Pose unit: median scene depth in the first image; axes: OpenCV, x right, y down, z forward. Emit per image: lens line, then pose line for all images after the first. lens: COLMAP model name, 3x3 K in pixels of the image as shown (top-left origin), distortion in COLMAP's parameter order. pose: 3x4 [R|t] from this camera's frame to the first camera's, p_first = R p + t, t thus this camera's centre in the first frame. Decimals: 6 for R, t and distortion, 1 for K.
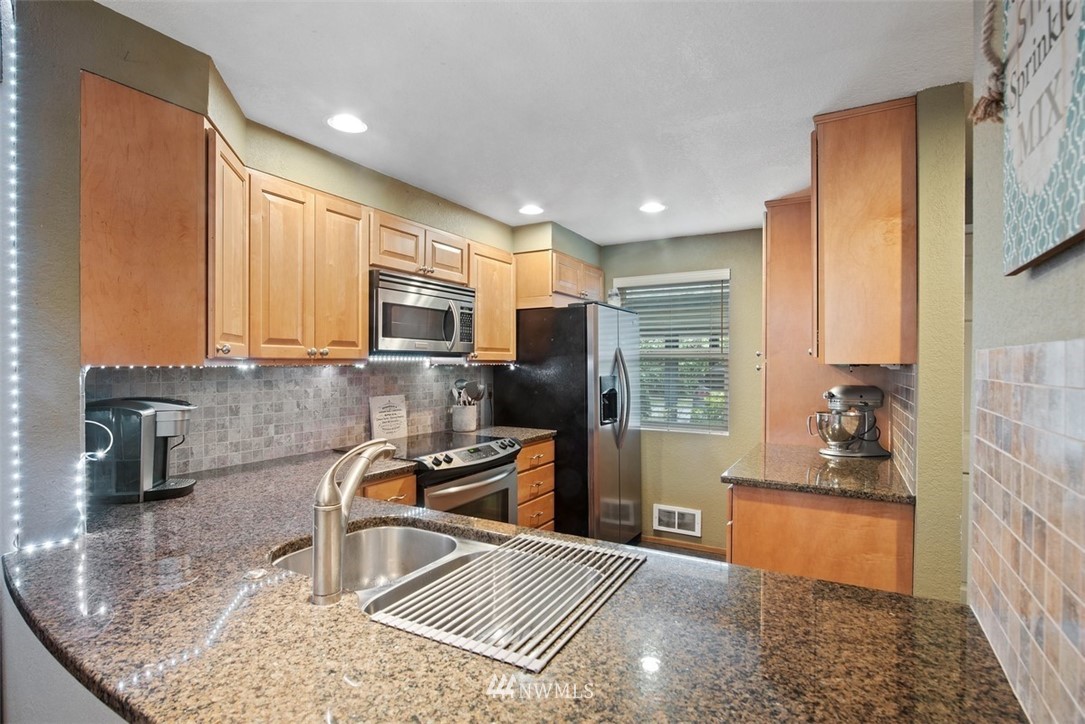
lens RADIAL K [[518.5, 0, 543.3], [0, 518.5, 368.0], [0, 0, 1]] dist [0.025857, -0.019506]
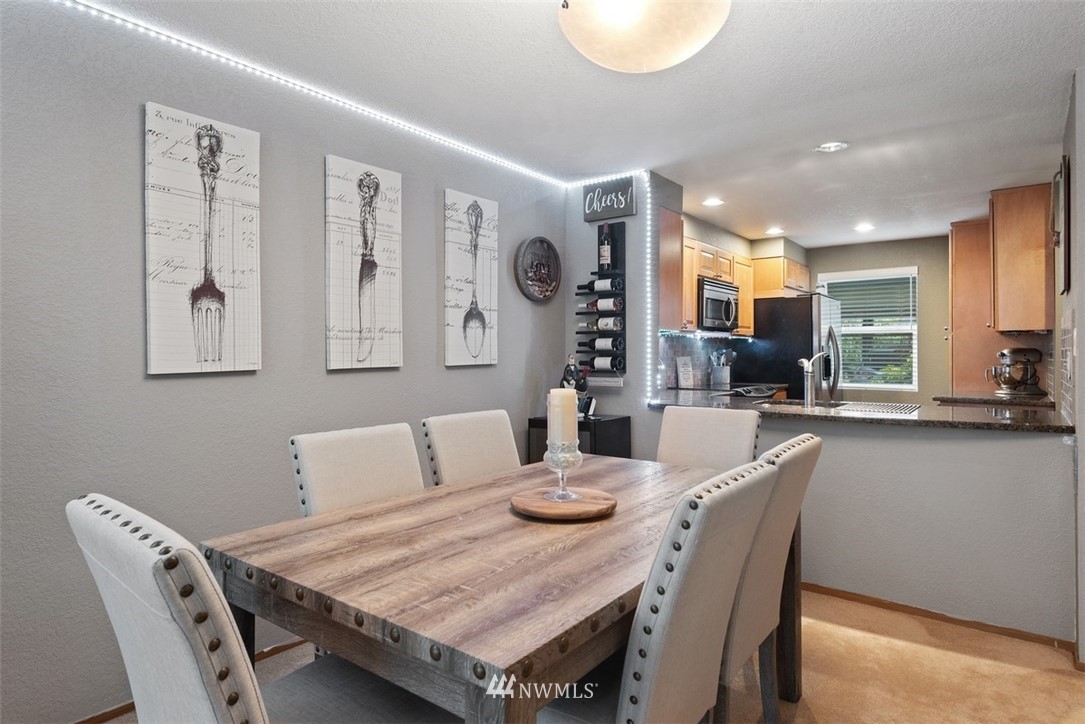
lens RADIAL K [[614.5, 0, 536.5], [0, 614.5, 354.0], [0, 0, 1]] dist [0.015619, -0.000631]
pose [[0.989634, -0.000034, -0.143613, -0.478649], [-0.001287, 0.999958, -0.009106, 0.062506], [0.143607, 0.009197, 0.989592, -0.880799]]
